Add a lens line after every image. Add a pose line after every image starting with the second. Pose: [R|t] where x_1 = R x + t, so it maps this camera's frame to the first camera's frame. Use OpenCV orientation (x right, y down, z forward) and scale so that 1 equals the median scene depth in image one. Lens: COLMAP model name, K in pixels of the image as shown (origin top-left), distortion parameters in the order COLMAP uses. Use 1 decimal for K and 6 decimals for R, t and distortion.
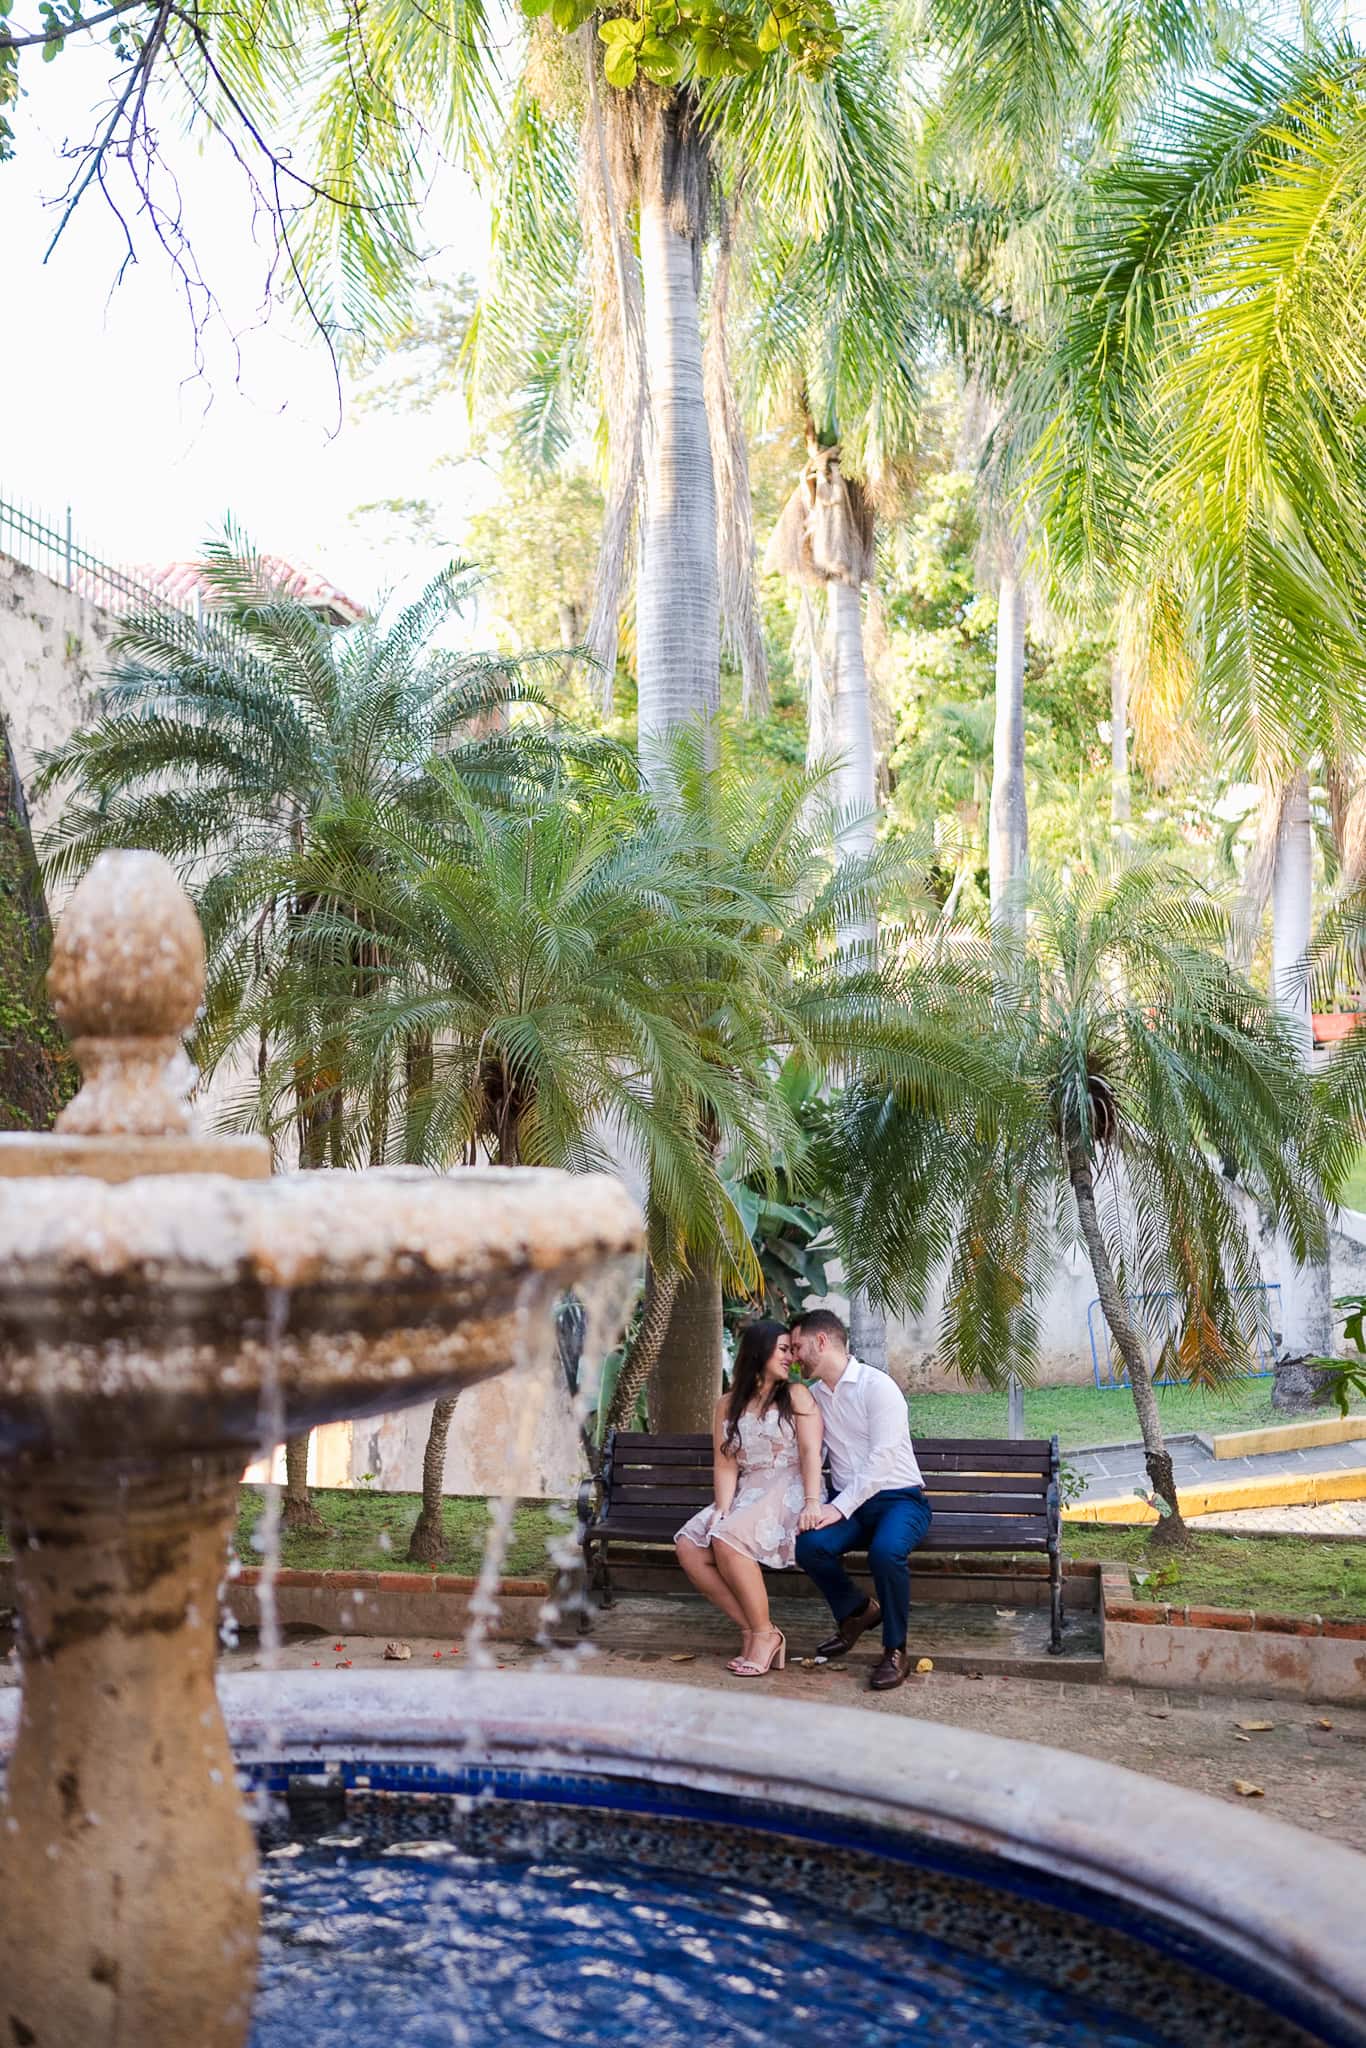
lens RADIAL K [[1907.2, 0, 695.1], [0, 1907.2, 1025.8], [0, 0, 1]] dist [0.001258, 0.014345]
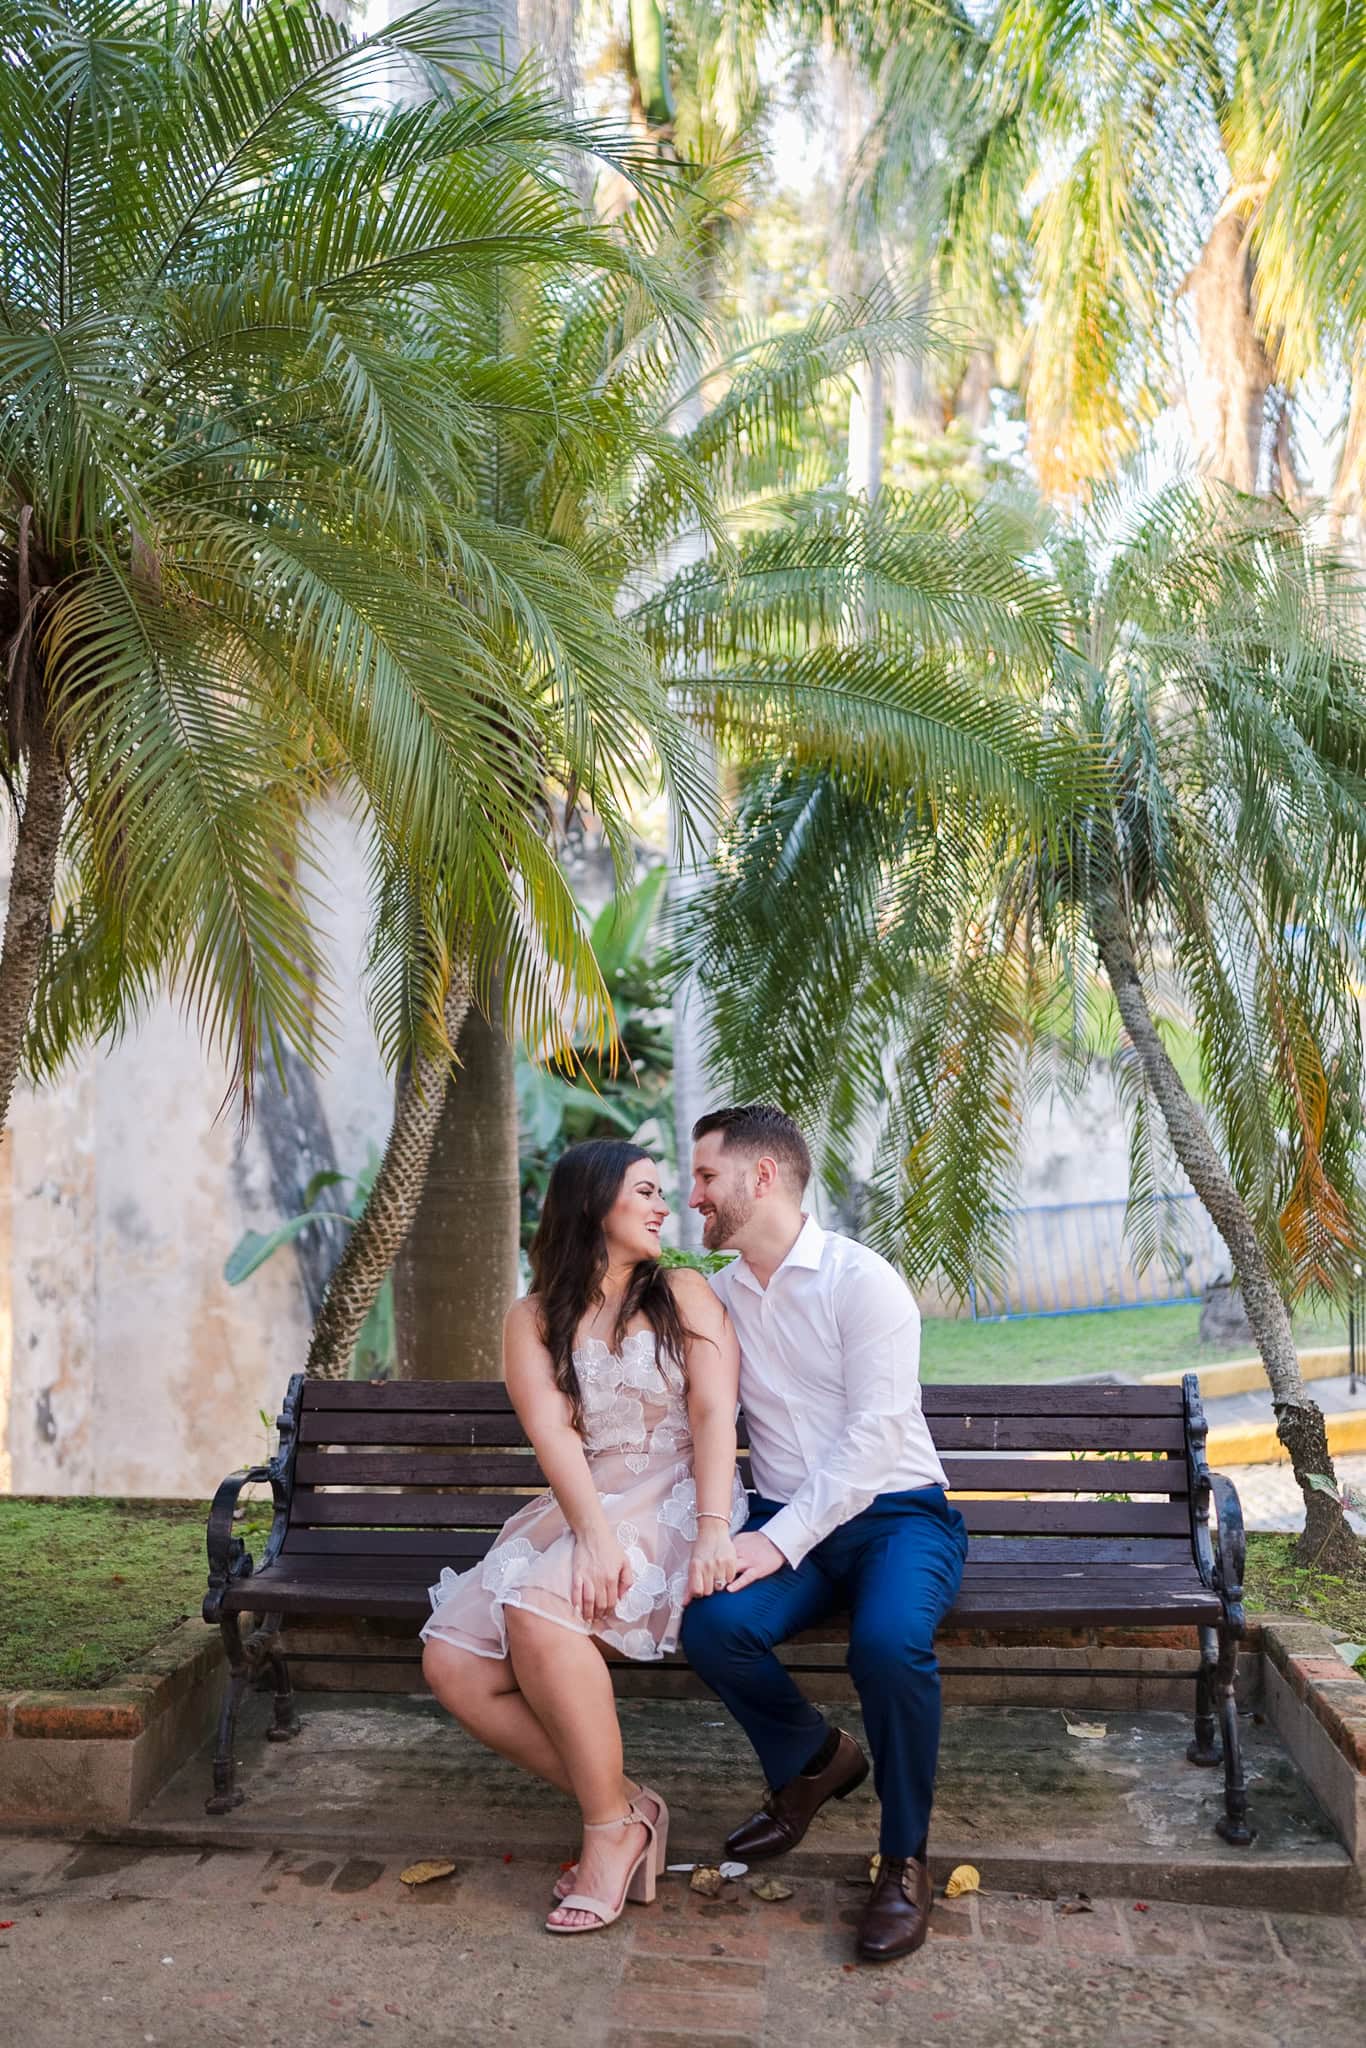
lens RADIAL K [[1907.2, 0, 695.1], [0, 1907.2, 1025.8], [0, 0, 1]] dist [0.001258, 0.014345]
pose [[0.994194, 0.006117, 0.107431, 0.006023], [-0.009006, 0.999610, 0.026423, 0.112725], [-0.107227, -0.027237, 0.993861, 0.527432]]
